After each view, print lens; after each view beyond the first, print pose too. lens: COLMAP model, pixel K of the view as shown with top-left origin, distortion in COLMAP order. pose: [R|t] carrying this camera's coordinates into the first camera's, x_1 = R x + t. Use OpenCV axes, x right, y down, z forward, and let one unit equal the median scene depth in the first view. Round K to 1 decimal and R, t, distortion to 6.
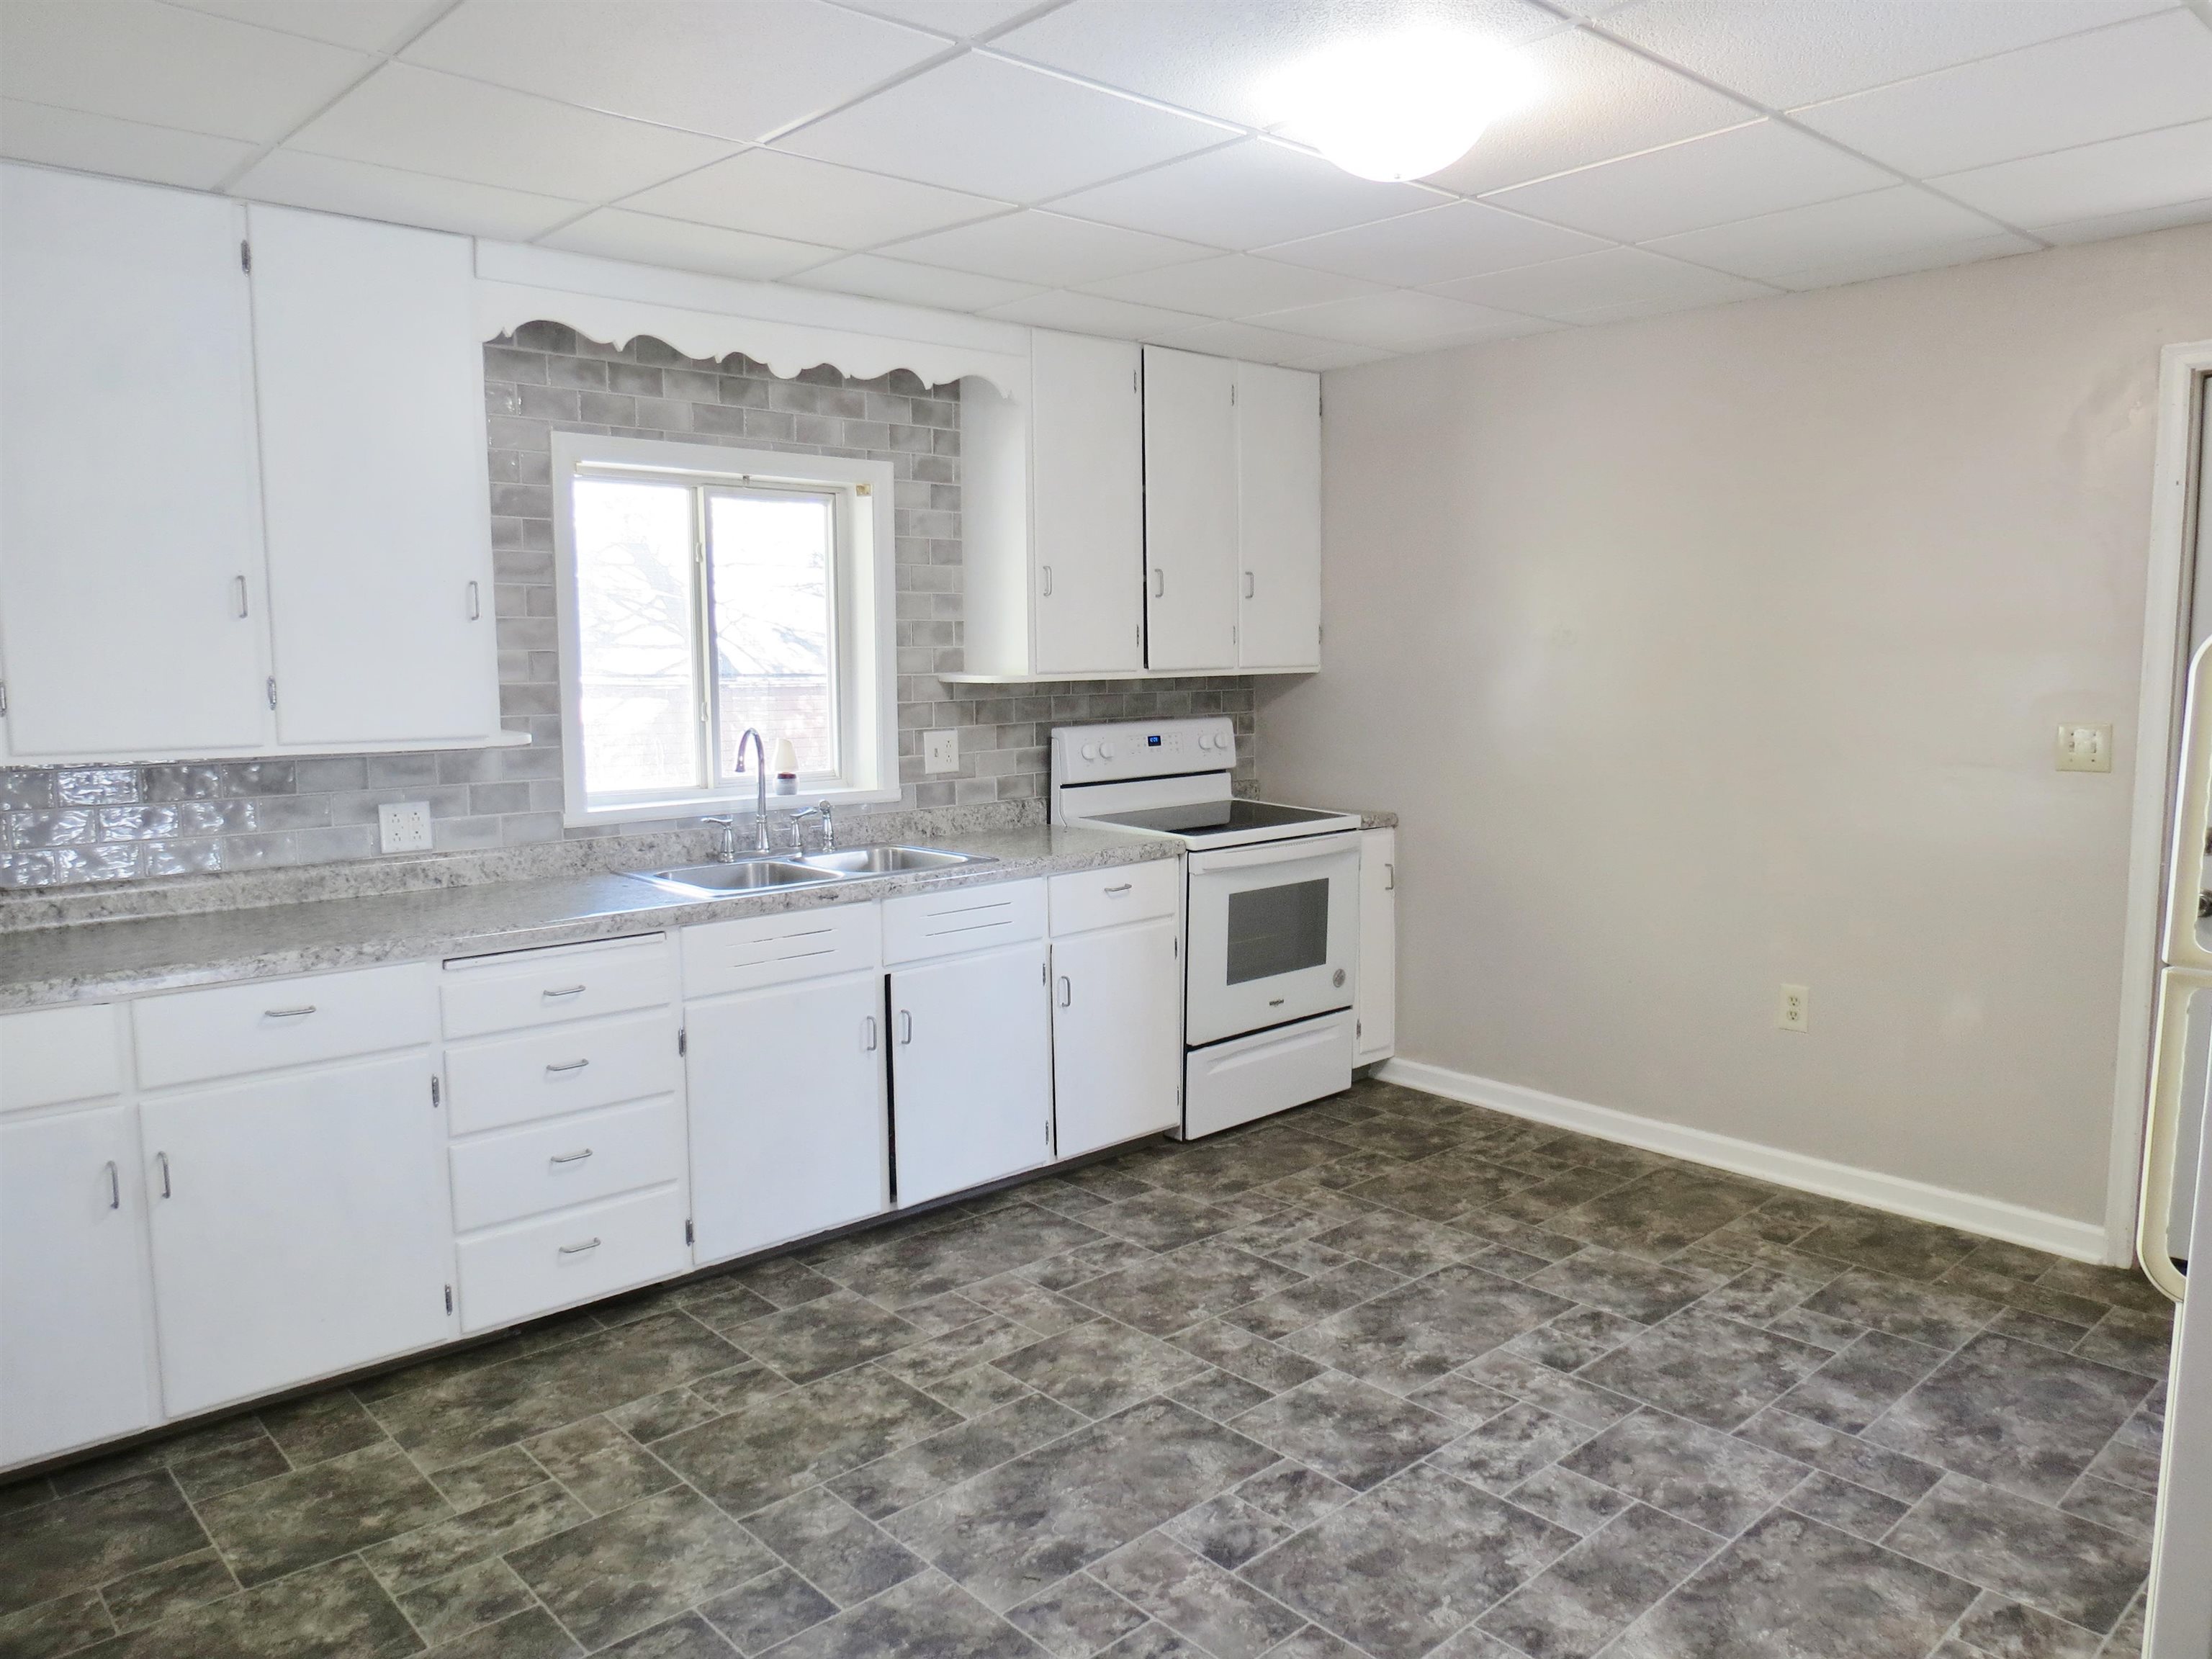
lens RADIAL K [[1567.5, 0, 1094.5], [0, 1567.5, 825.0], [0, 0, 1]] dist [-0.023276, -0.001838]
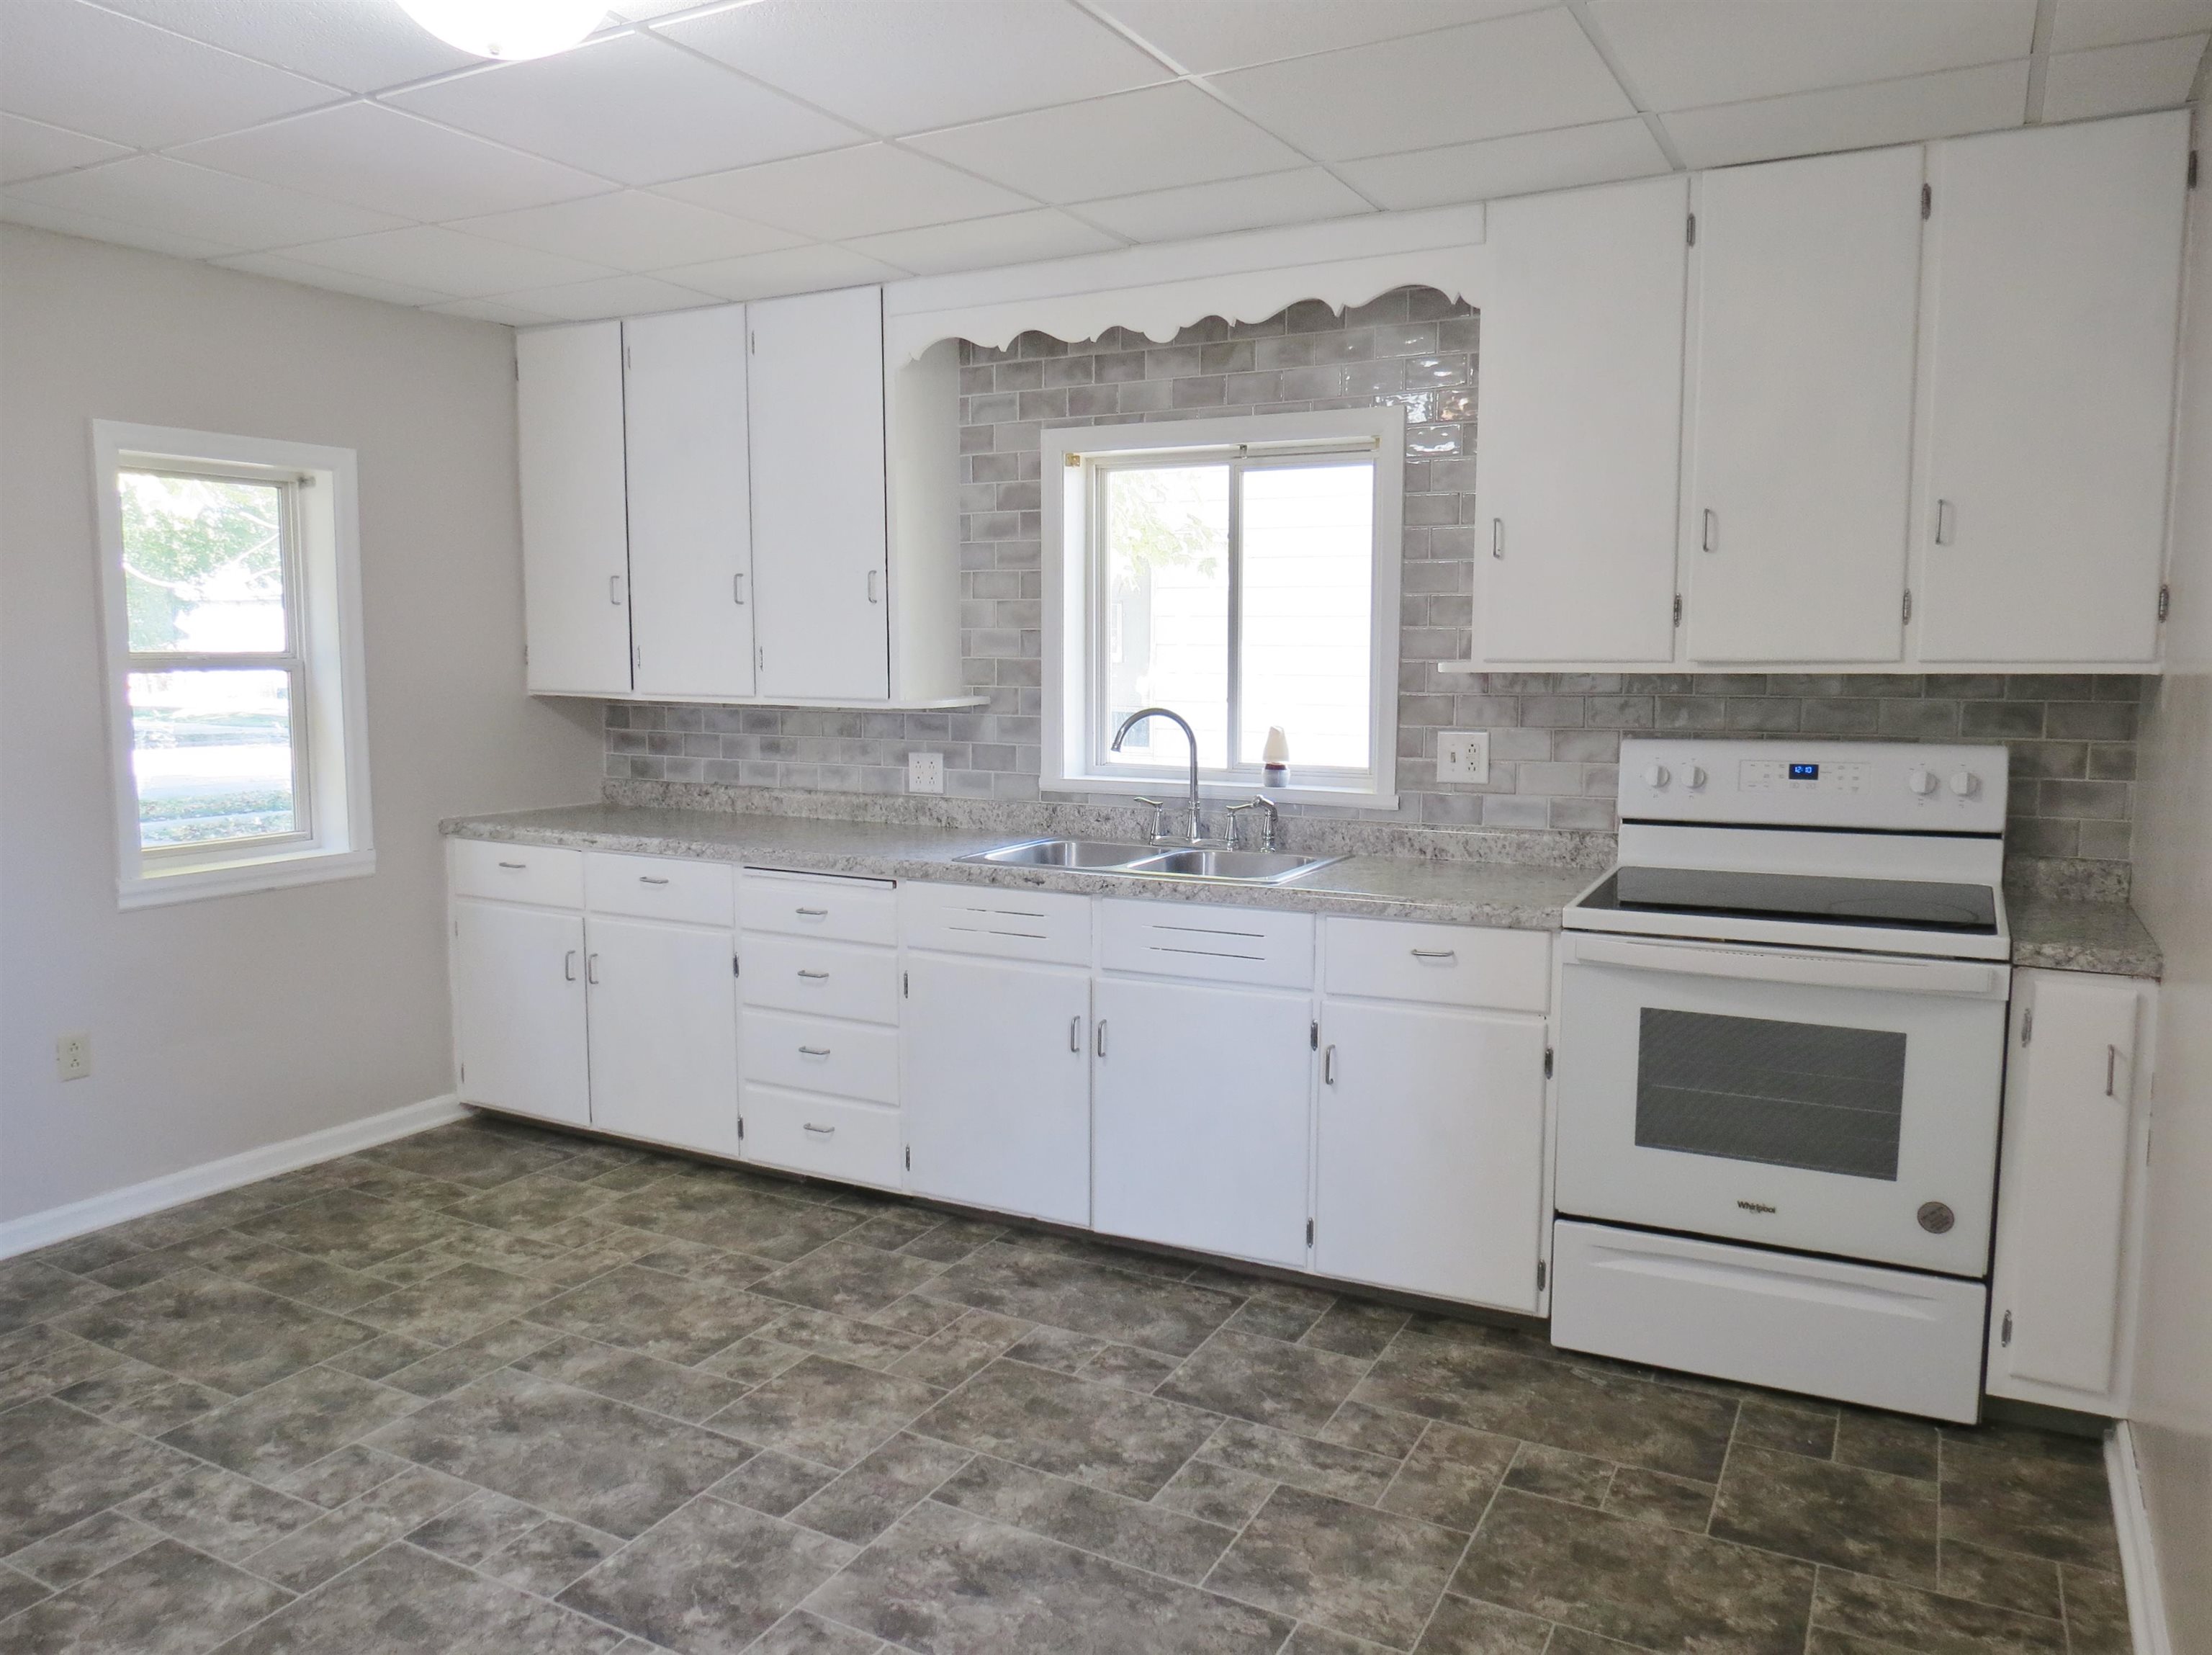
lens RADIAL K [[1567.7, 0, 1100.6], [0, 1567.7, 818.6], [0, 0, 1]] dist [-0.023276, -0.001838]
pose [[0.330987, 0.112005, -0.936964, 0.705876], [-0.107350, 0.990954, 0.080537, -0.071012], [0.937509, 0.073927, 0.340017, 0.656129]]
